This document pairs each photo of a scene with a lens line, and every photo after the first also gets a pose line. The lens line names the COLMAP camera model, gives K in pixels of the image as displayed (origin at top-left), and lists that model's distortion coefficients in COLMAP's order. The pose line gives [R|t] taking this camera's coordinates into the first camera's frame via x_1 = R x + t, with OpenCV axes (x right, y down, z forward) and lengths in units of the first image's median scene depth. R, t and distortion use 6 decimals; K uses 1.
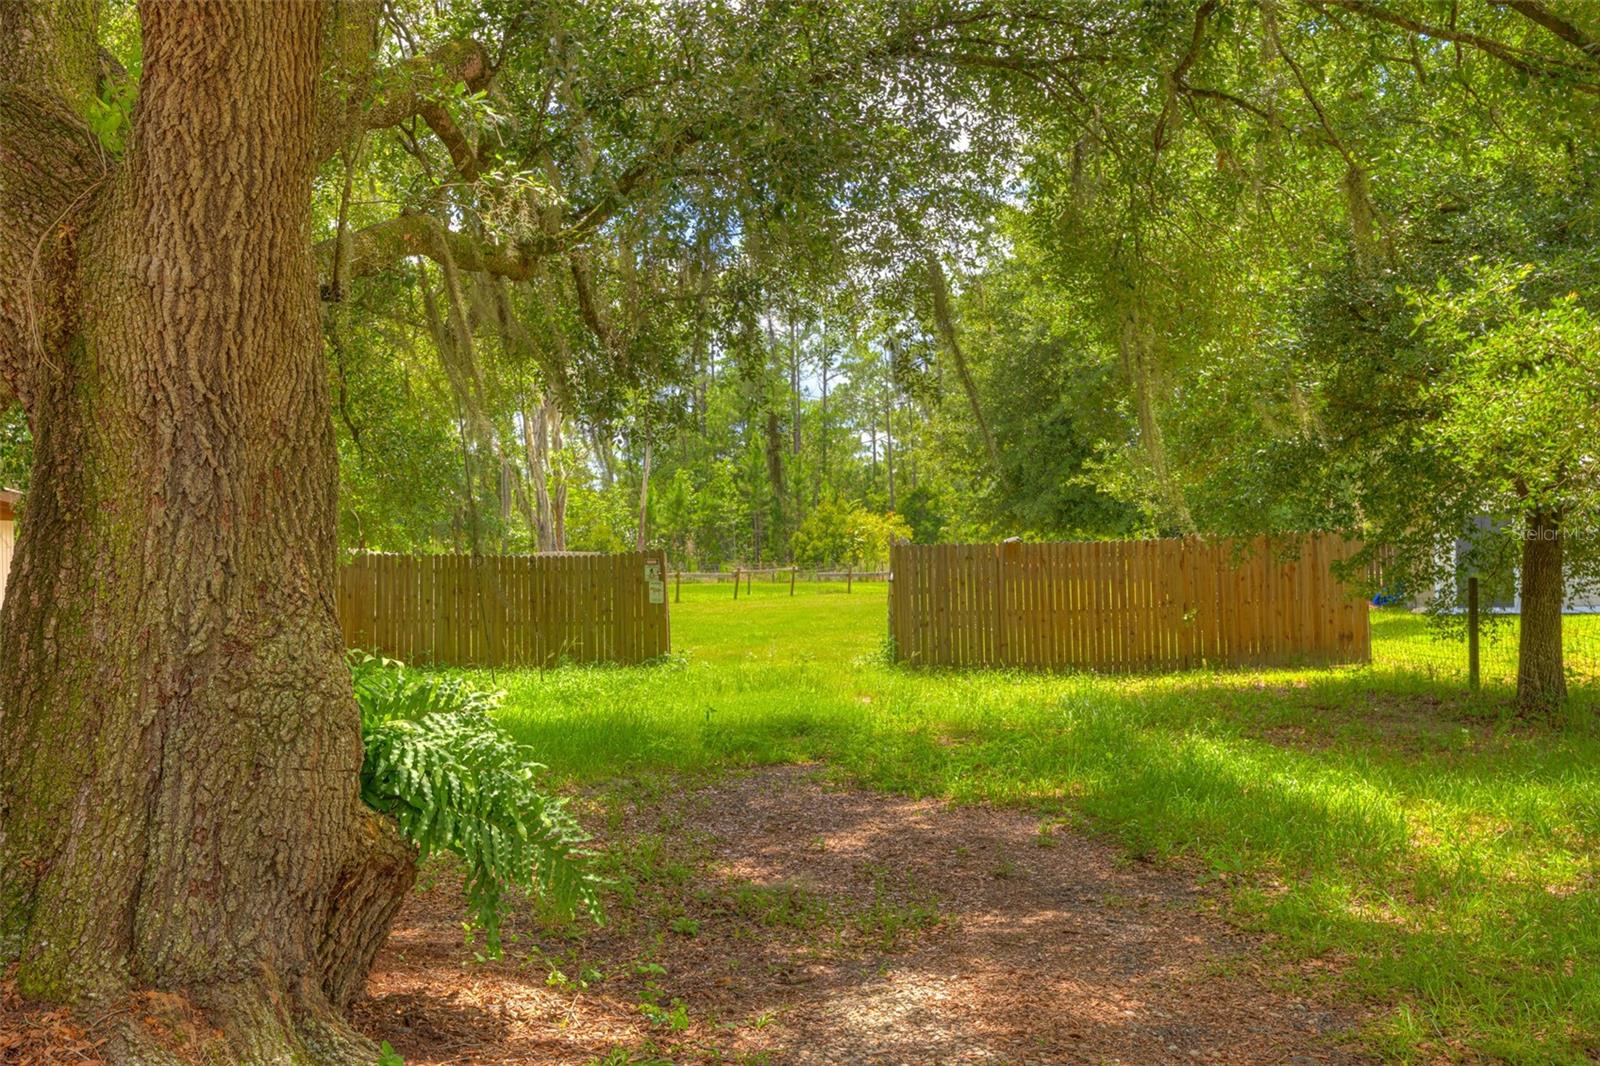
lens RADIAL K [[1606.4, 0, 800.0], [0, 1606.4, 533.0], [0, 0, 1]] dist [0.005150, 0.000302]
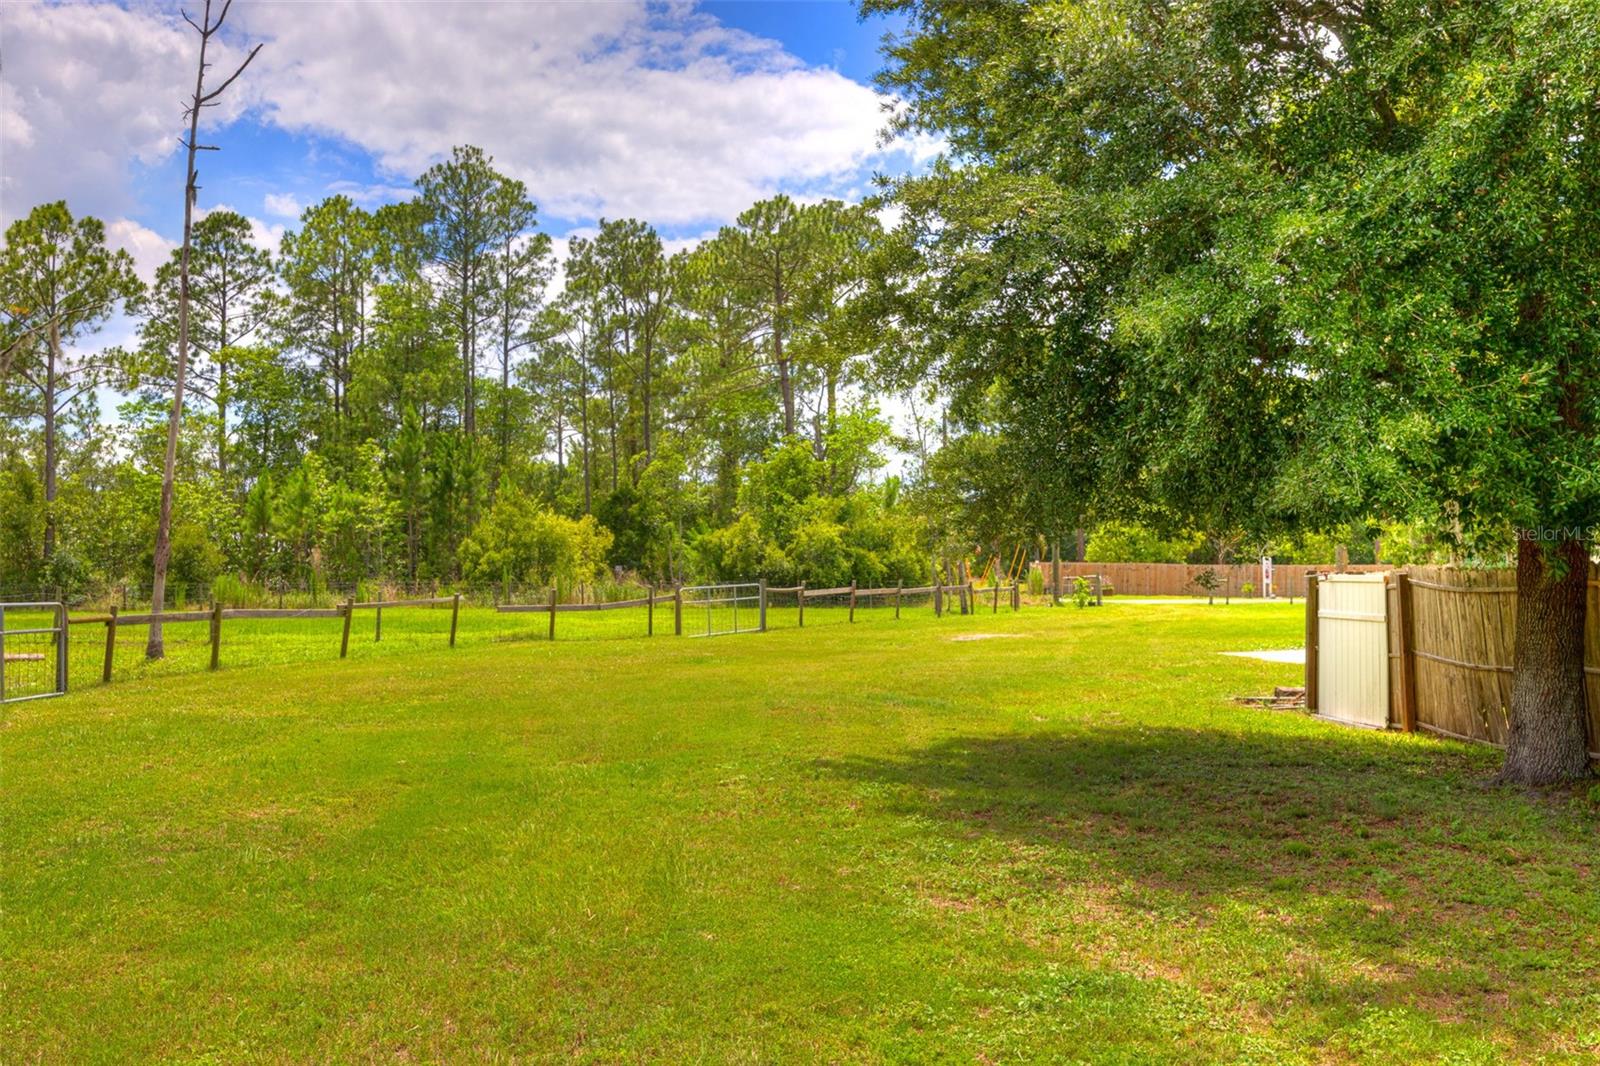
lens RADIAL K [[1522.9, 0, 800.0], [0, 1522.9, 533.0], [0, 0, 1]] dist [-0.009362, -0.003308]
pose [[0.977721, 0.015312, 0.209350, 0.001433], [-0.013228, 0.999848, -0.011349, 0.002125], [-0.209492, 0.008327, 0.977775, 0.256639]]
